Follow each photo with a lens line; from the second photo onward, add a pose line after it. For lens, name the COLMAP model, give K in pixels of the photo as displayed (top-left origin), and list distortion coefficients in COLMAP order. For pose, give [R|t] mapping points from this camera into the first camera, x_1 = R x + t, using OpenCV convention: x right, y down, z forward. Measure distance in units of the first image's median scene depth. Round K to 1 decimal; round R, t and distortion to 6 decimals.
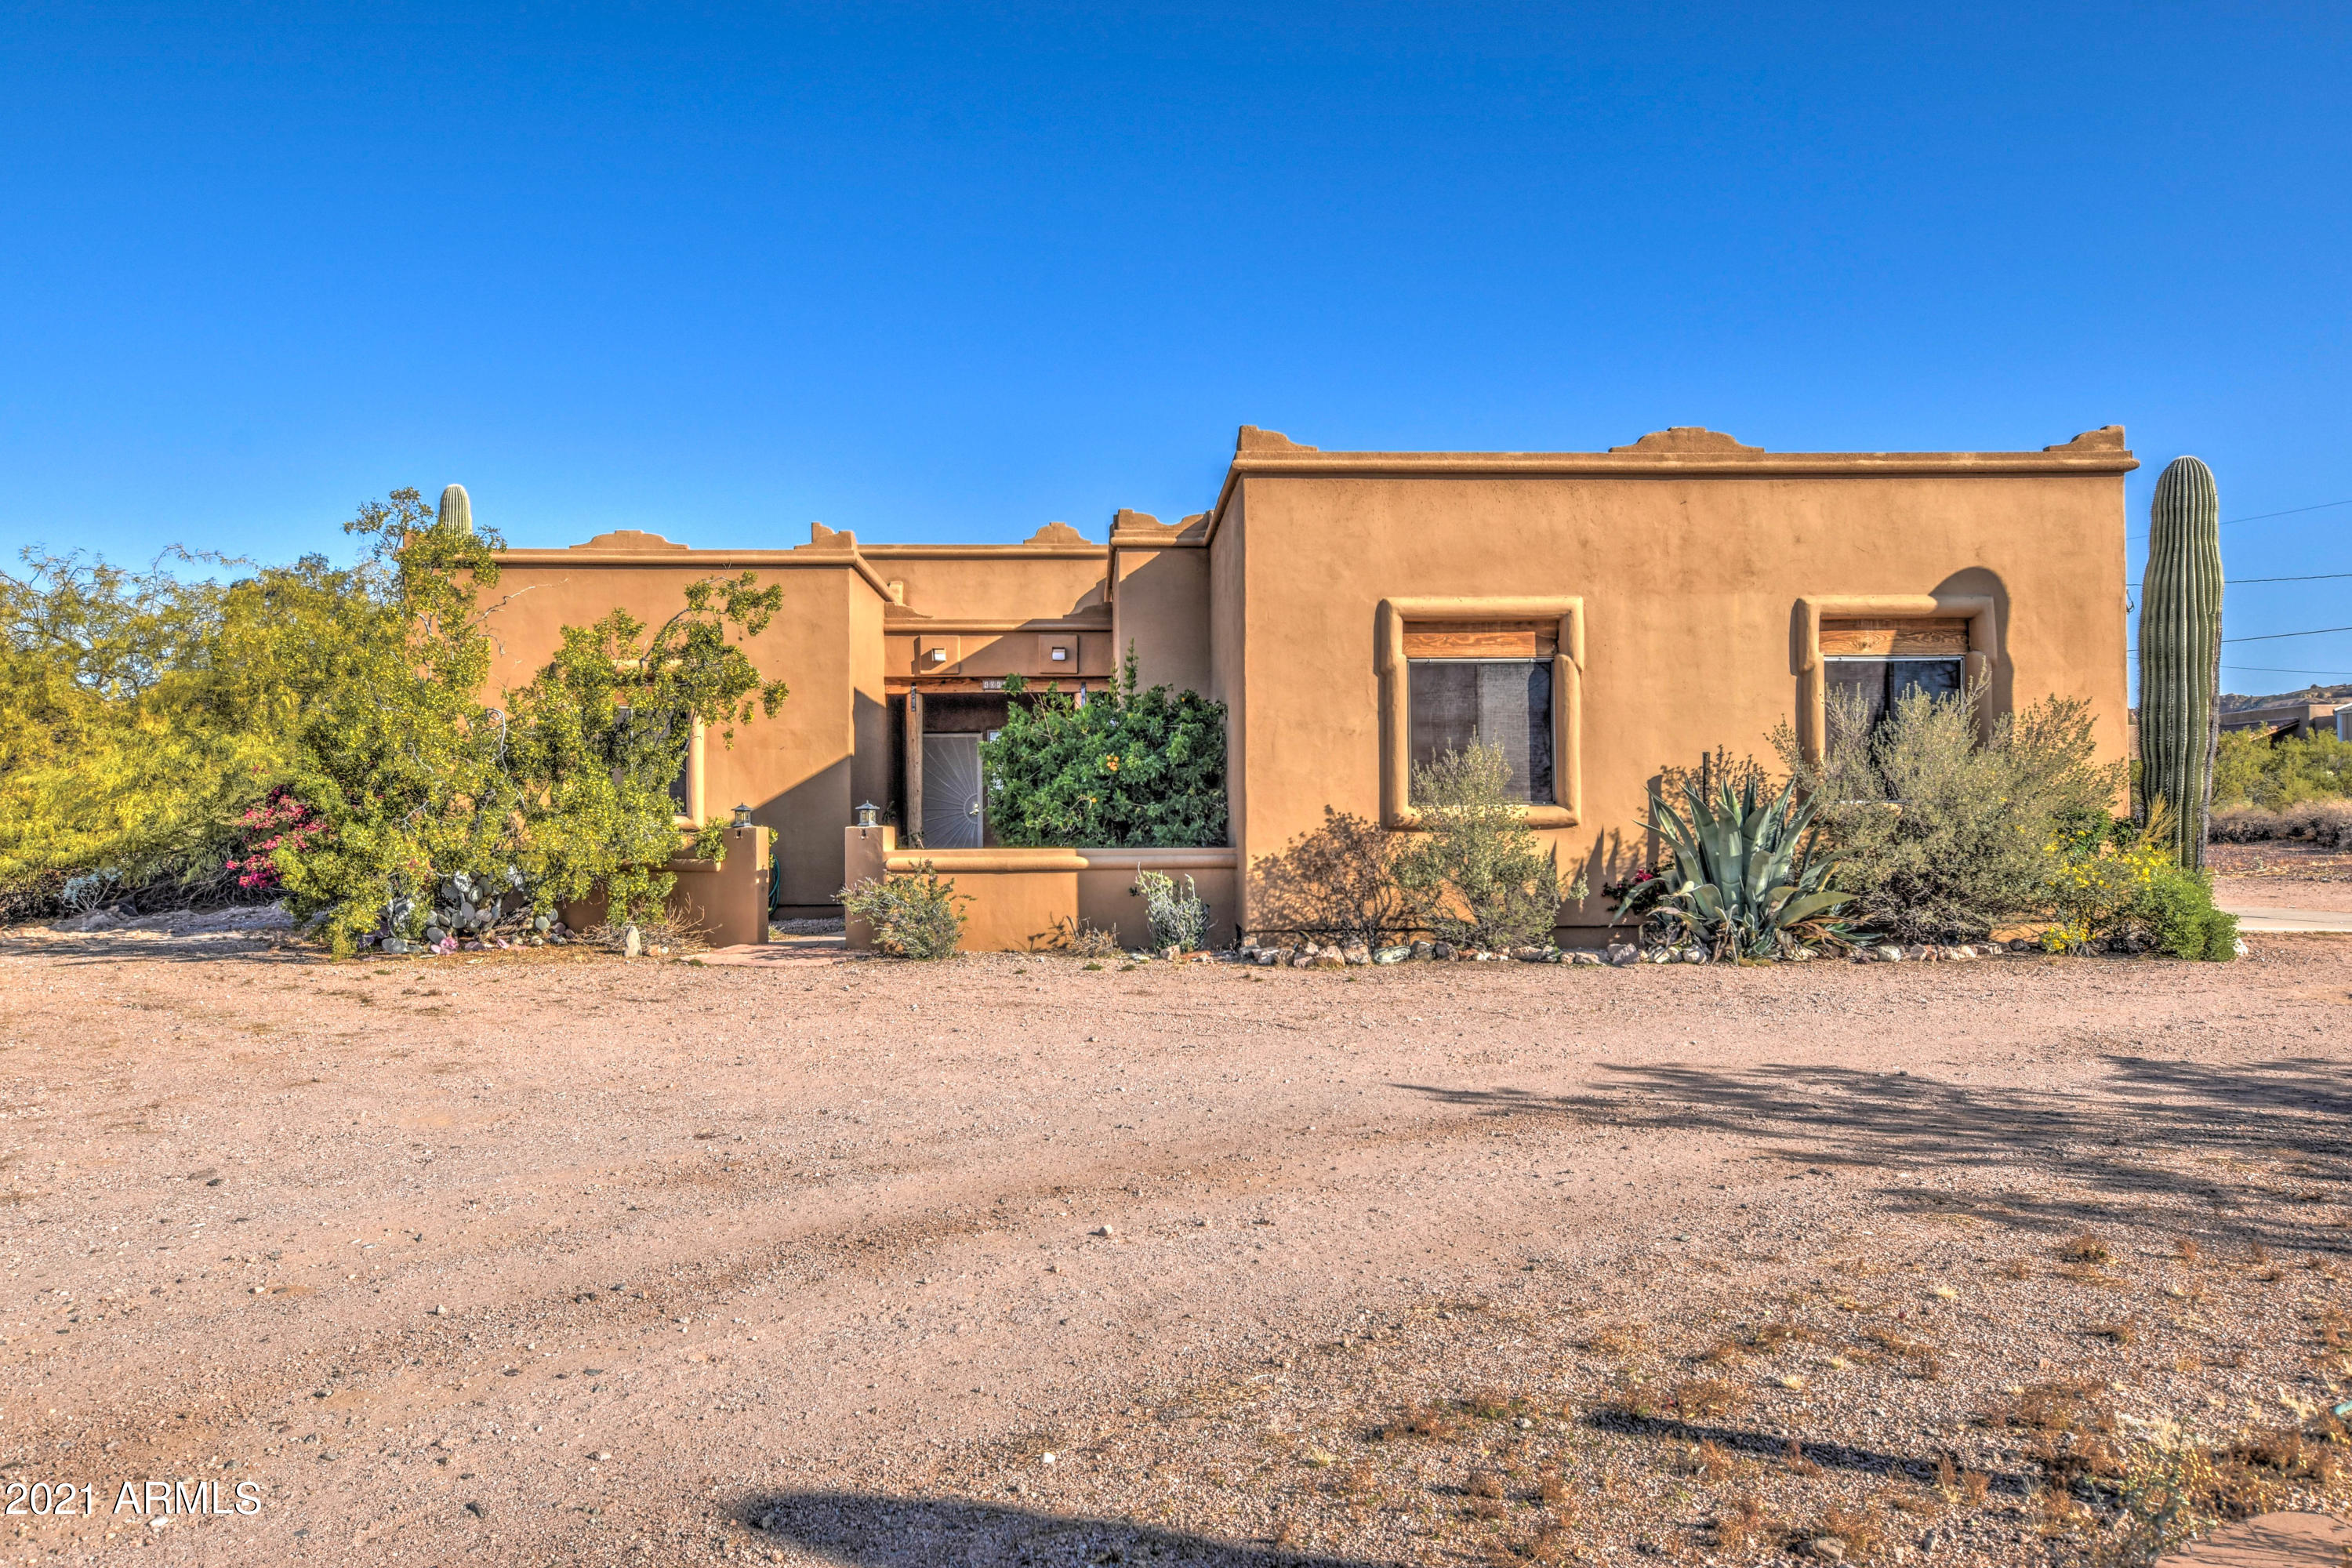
lens RADIAL K [[1856.8, 0, 1176.0], [0, 1856.8, 784.0], [0, 0, 1]] dist [-0.003241, -0.000306]
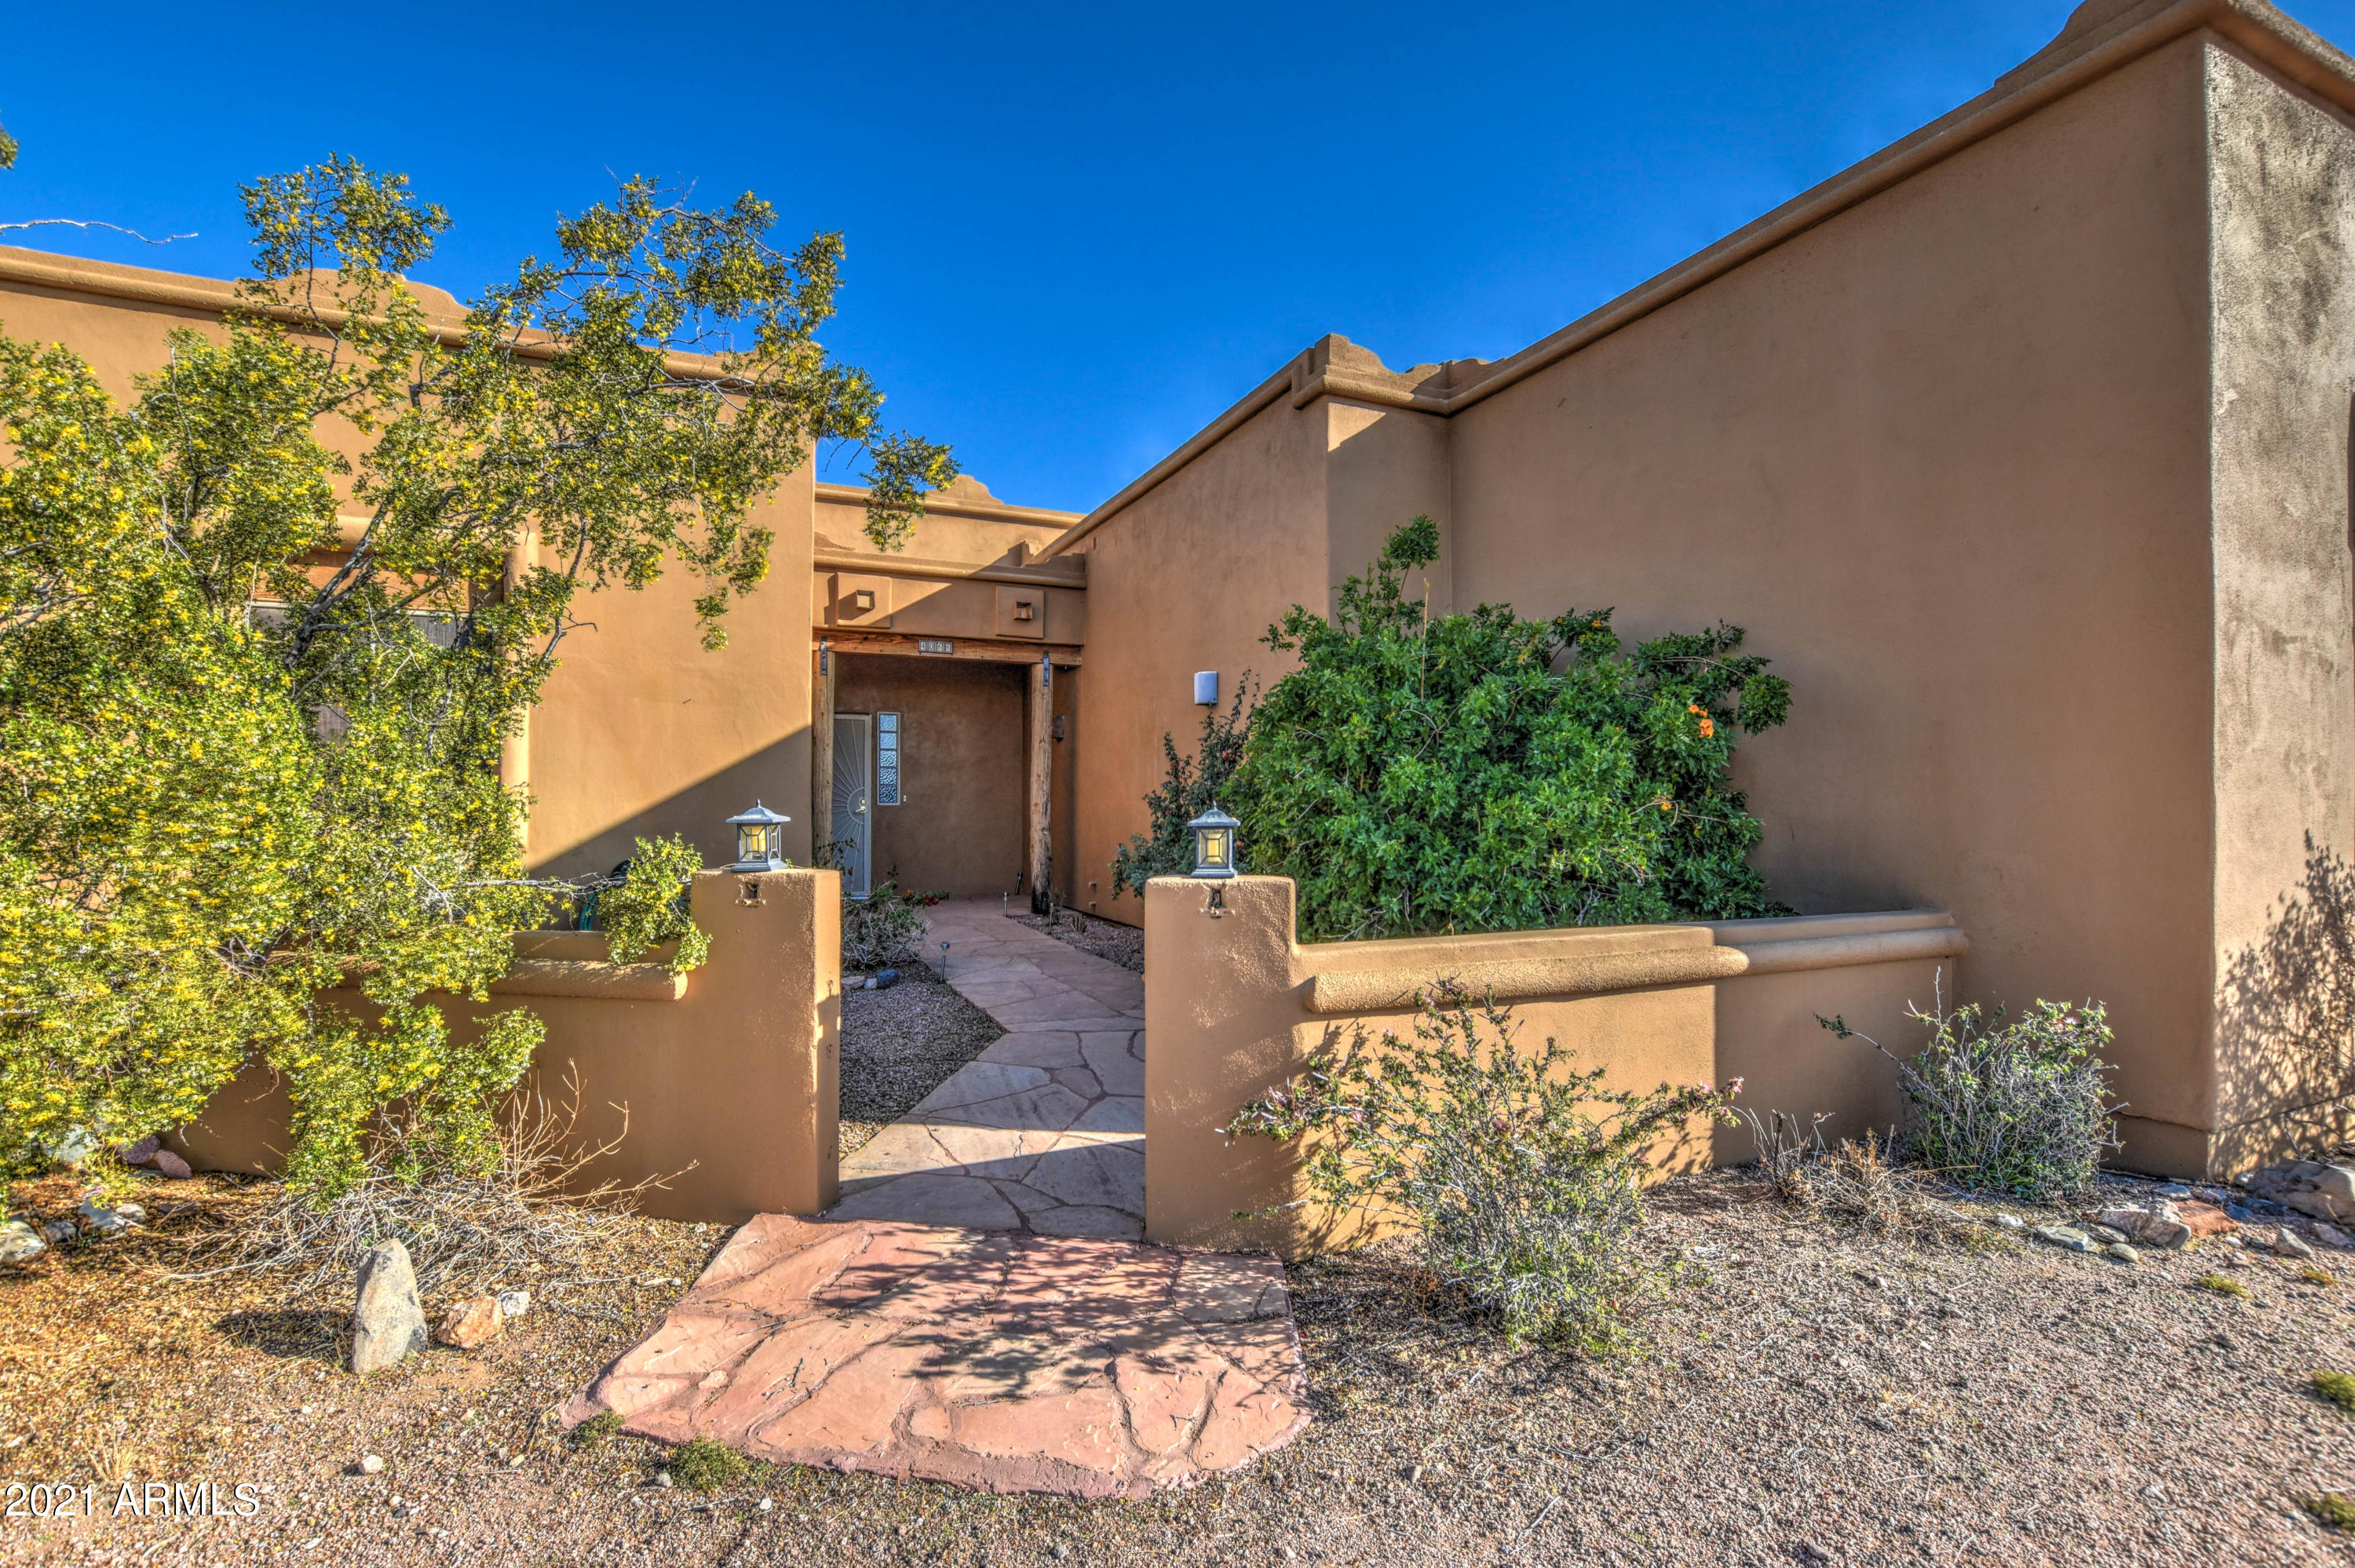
lens RADIAL K [[1033.3, 0, 1181.8], [0, 1033.3, 809.0], [0, 0, 1]] dist [-0.025278, 0.000271]
pose [[0.923777, 0.009741, 0.382806, -0.256648], [-0.018103, 0.999670, 0.018248, 0.006951], [-0.382502, -0.023787, 0.923648, 0.866195]]
